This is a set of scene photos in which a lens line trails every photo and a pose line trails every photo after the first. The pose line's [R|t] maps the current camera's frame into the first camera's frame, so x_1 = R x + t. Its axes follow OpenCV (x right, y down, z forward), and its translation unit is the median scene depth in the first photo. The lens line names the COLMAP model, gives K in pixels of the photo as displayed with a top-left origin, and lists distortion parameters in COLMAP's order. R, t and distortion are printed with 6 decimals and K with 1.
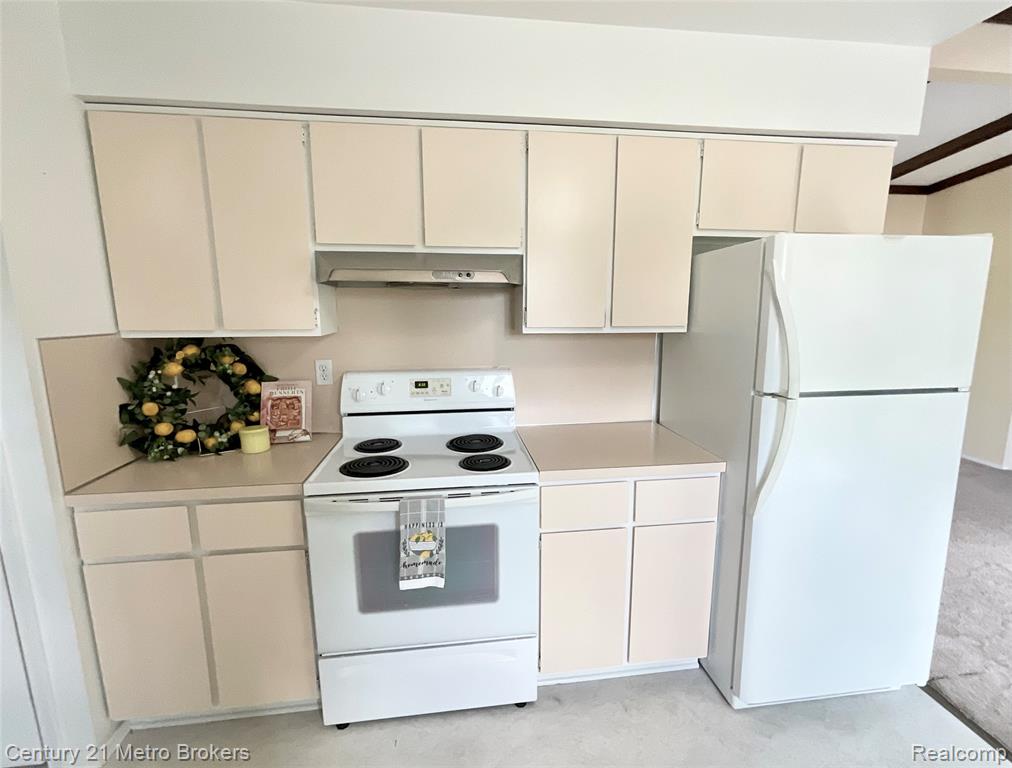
lens RADIAL K [[473.3, 0, 509.2], [0, 473.3, 385.9], [0, 0, 1]] dist [-0.010755, 0.000101]
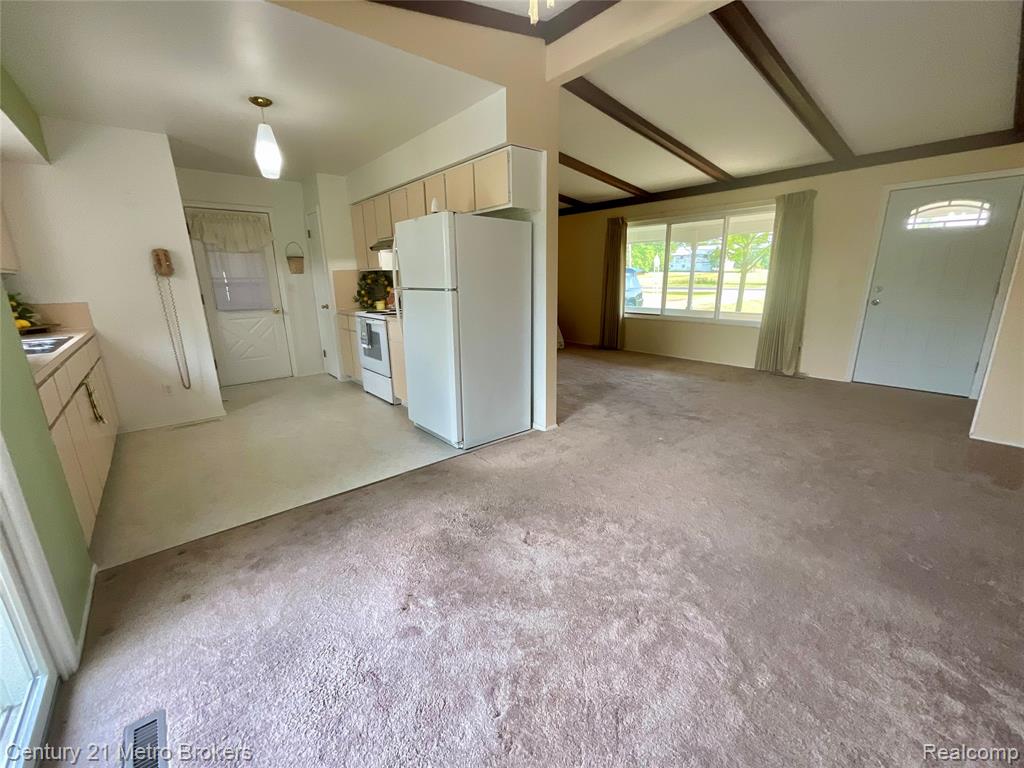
lens RADIAL K [[414.1, 0, 513.8], [0, 414.1, 387.4], [0, 0, 1]] dist [-0.000957, -0.000003]
pose [[0.539430, 0.211917, -0.814927, 2.297279], [-0.126407, 0.977225, 0.170448, 0.067545], [0.832488, 0.011067, 0.553932, 0.226507]]
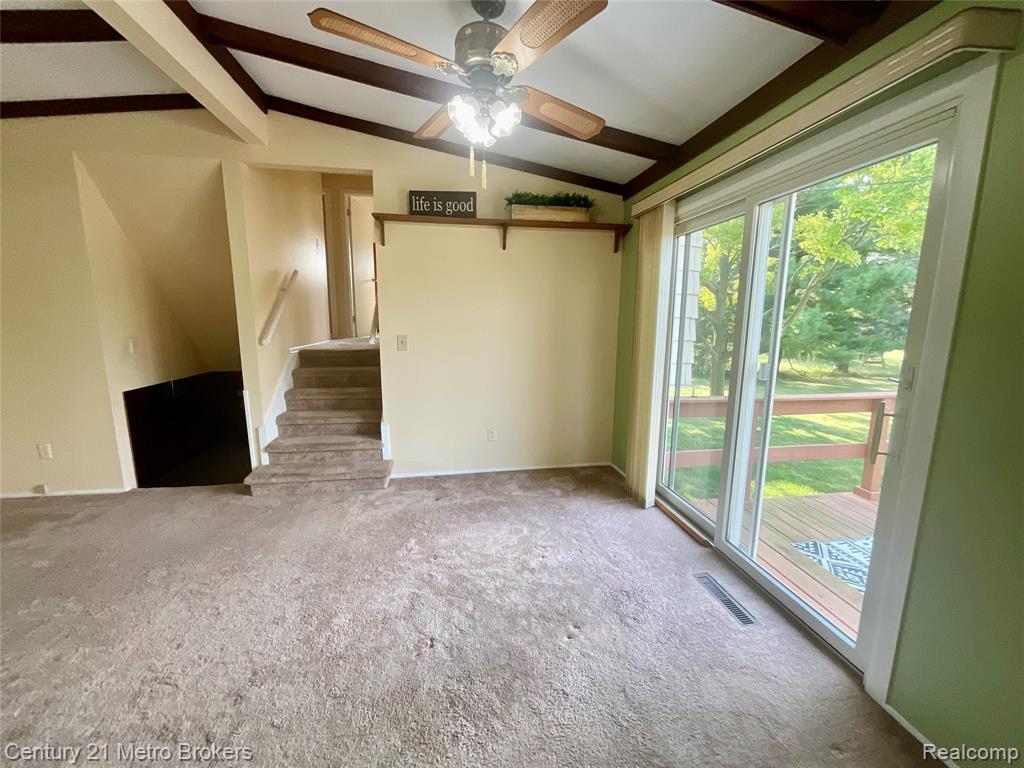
lens RADIAL K [[414.1, 0, 512.3], [0, 414.1, 386.0], [0, 0, 1]] dist [-0.000957, -0.000003]
pose [[-0.025250, -0.163364, 0.986243, 0.690330], [0.161012, 0.973012, 0.165295, -0.050264], [-0.986629, 0.162970, 0.001735, 0.581562]]
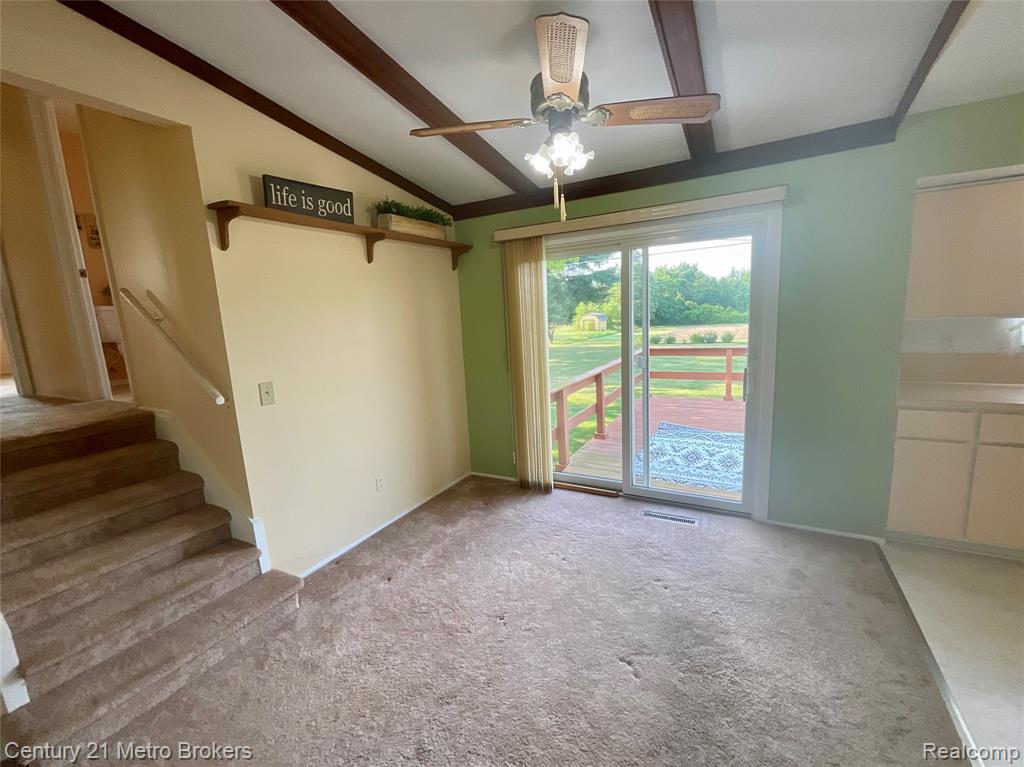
lens RADIAL K [[434.1, 0, 512.5], [0, 434.1, 385.3], [0, 0, 1]] dist [0.001651, 0.001012]
pose [[-0.798054, -0.055662, 0.600010, 1.166298], [0.153749, 0.943959, 0.292068, -0.300193], [-0.582641, 0.325337, -0.744772, 1.559872]]
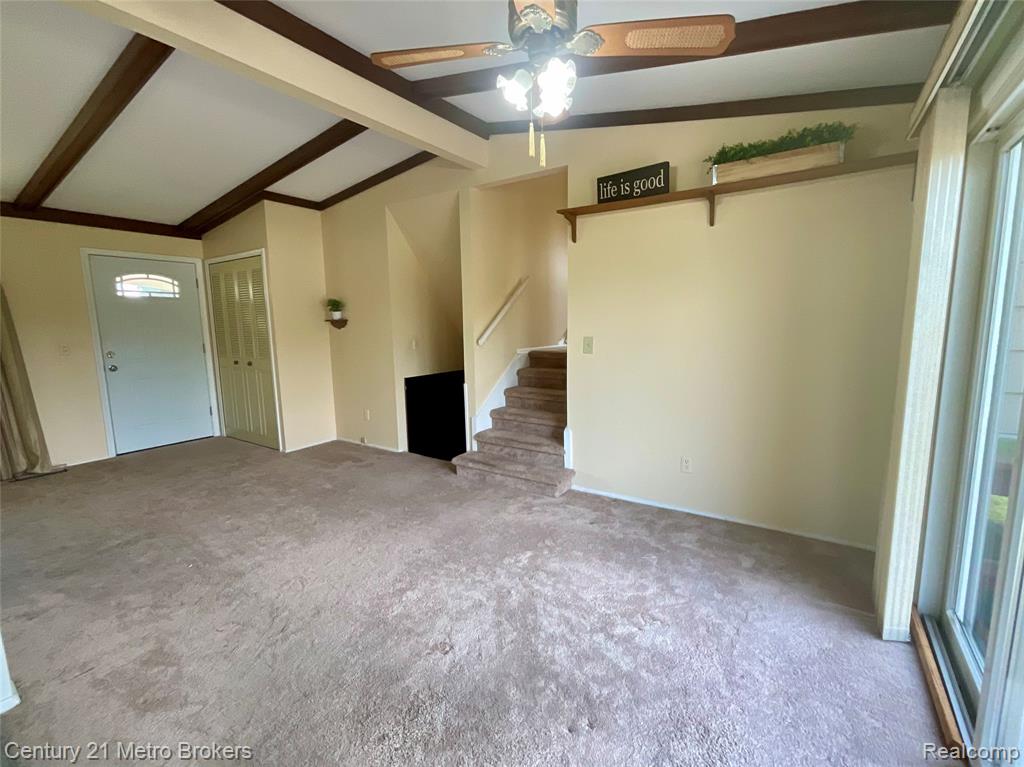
lens RADIAL K [[457.5, 0, 513.0], [0, 457.5, 384.6], [0, 0, 1]] dist [-0.001334, 0.001970]
pose [[0.665545, -0.109236, 0.738321, 0.944101], [0.138288, 0.990151, 0.021837, 0.064201], [-0.733435, 0.087567, 0.674096, 0.025629]]
